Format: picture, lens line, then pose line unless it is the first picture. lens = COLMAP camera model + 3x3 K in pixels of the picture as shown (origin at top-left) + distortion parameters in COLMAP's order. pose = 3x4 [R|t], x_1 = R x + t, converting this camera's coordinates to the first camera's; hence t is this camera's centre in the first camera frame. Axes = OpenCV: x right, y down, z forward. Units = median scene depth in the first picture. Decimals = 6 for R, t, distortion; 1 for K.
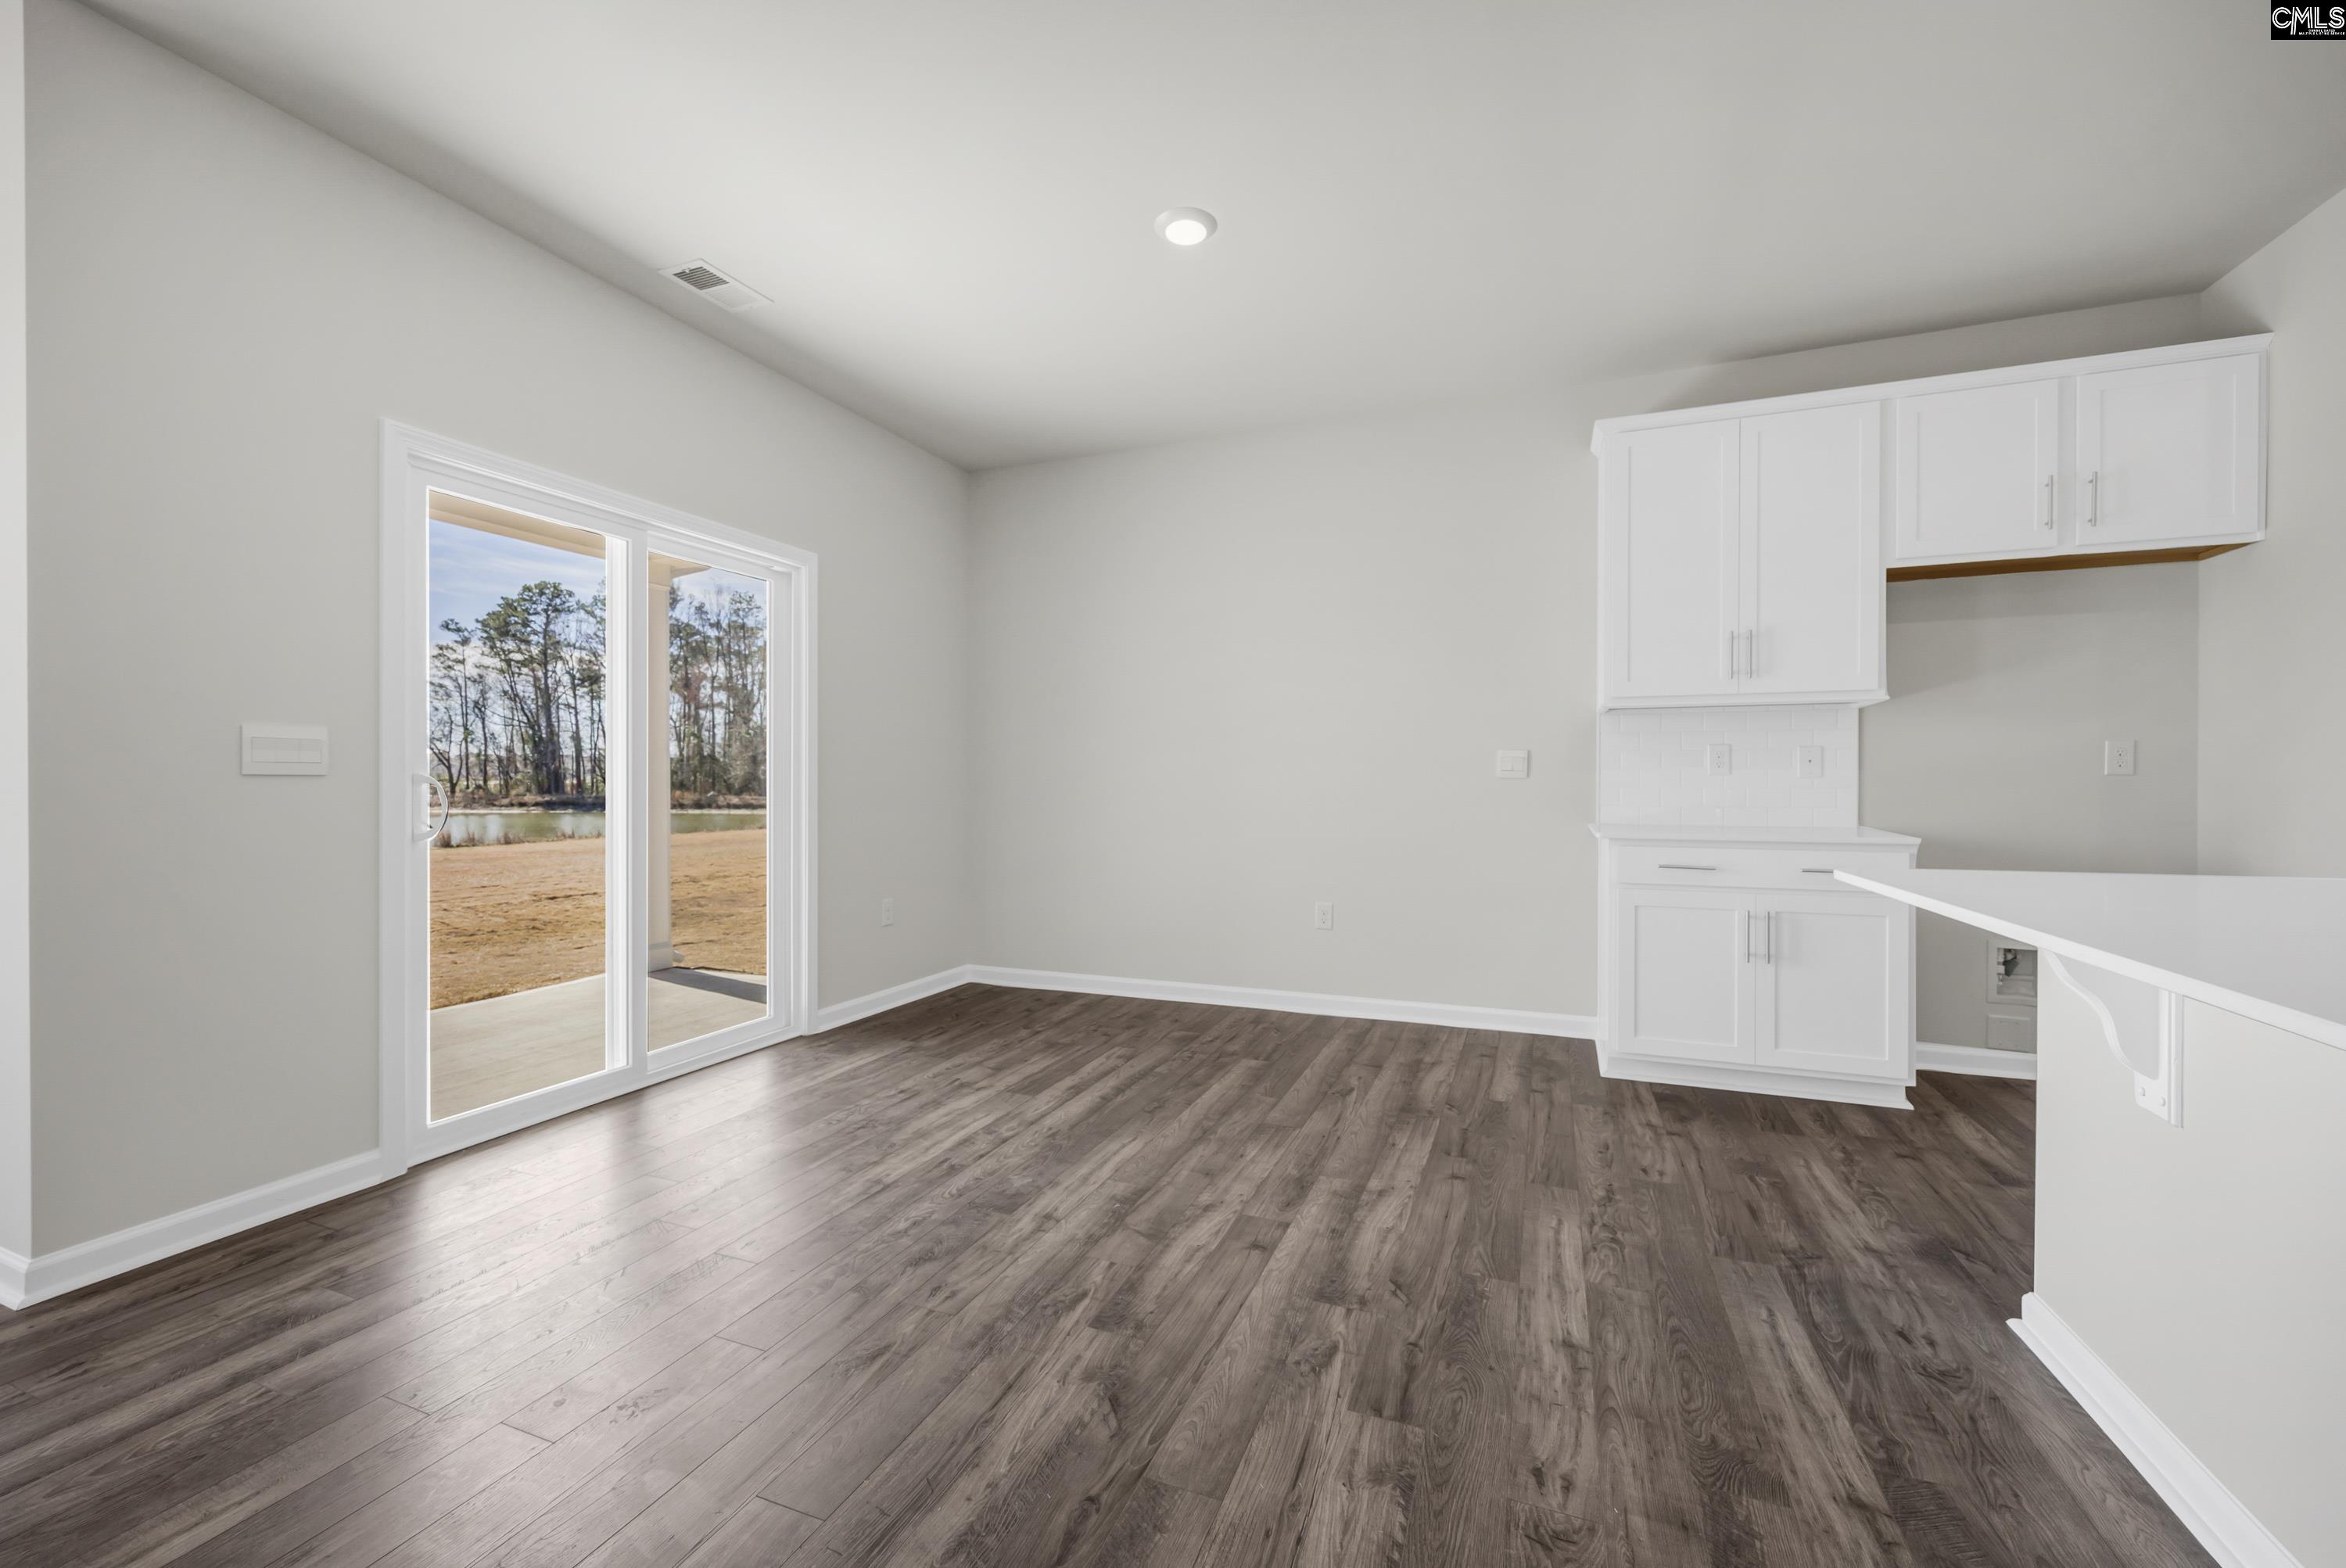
lens RADIAL K [[924.4, 0, 1183.3], [0, 924.4, 785.5], [0, 0, 1]] dist [0.000120, -0.000041]
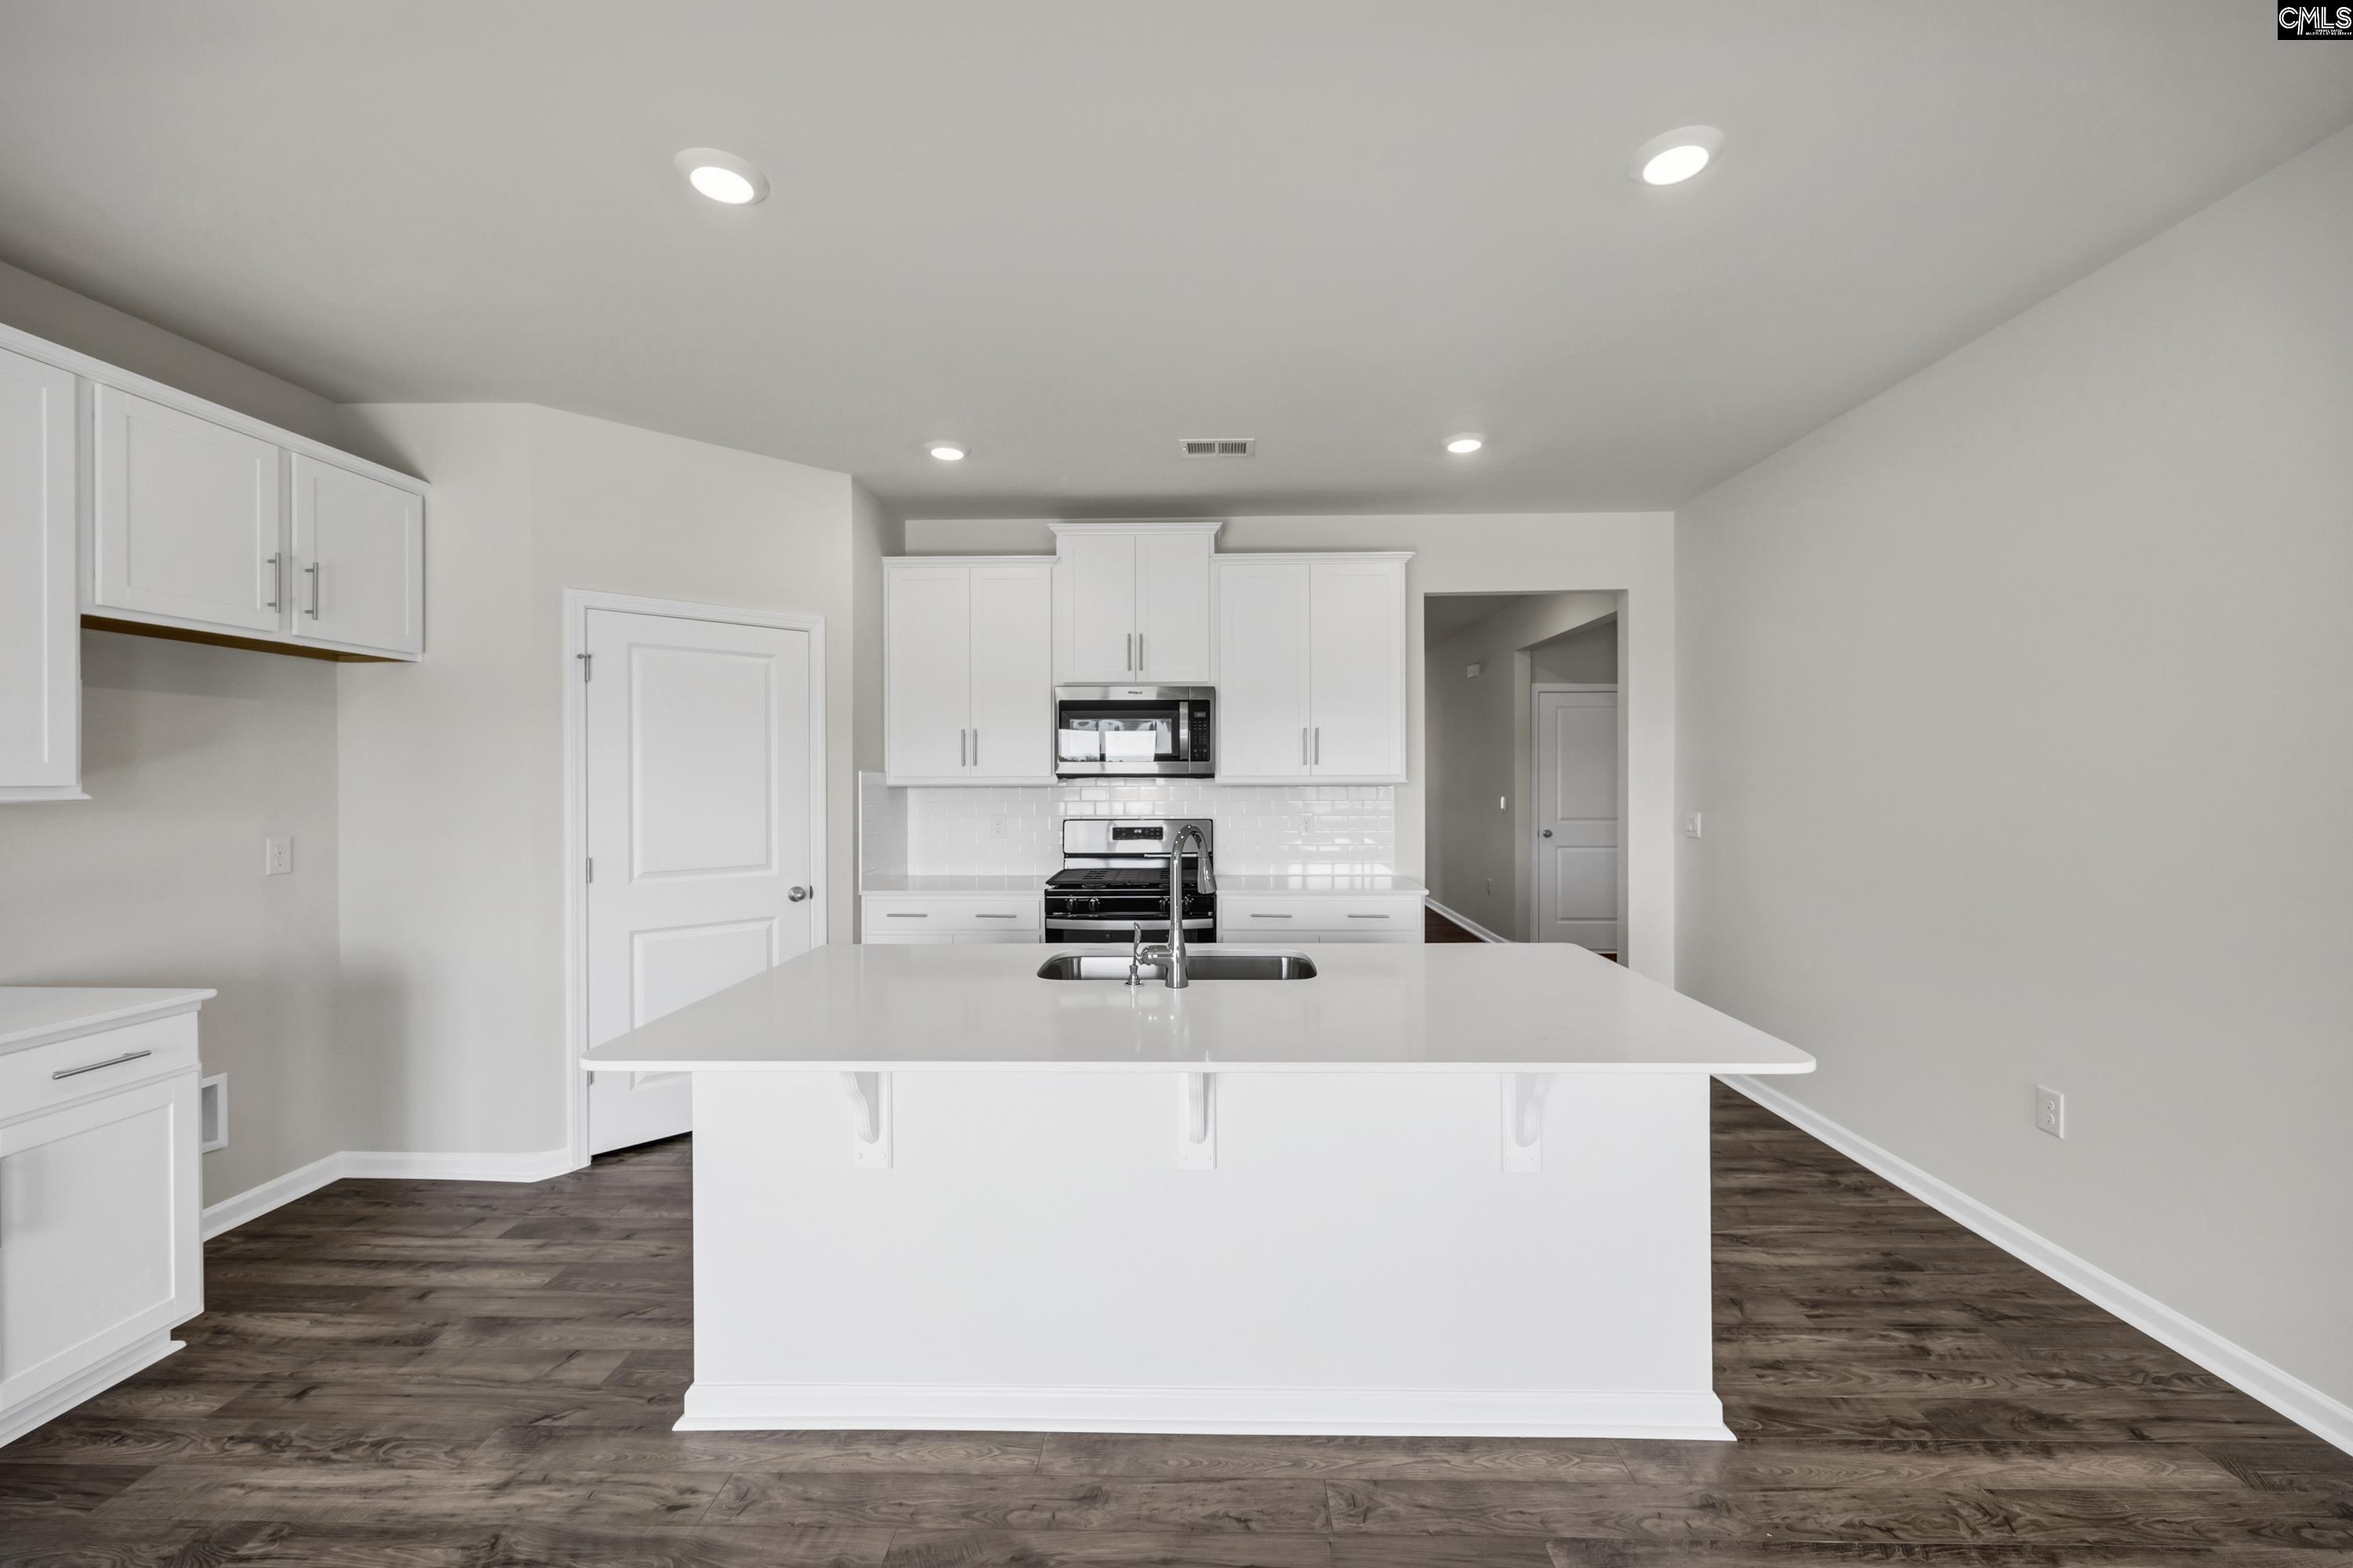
lens RADIAL K [[906.6, 0, 1190.9], [0, 906.6, 784.6], [0, 0, 1]] dist [0.002336, 0.000042]
pose [[-0.338186, -0.003140, 0.941074, -0.215235], [0.009580, 0.999931, 0.006779, -0.121059], [-0.941030, 0.011308, -0.338133, 0.527769]]
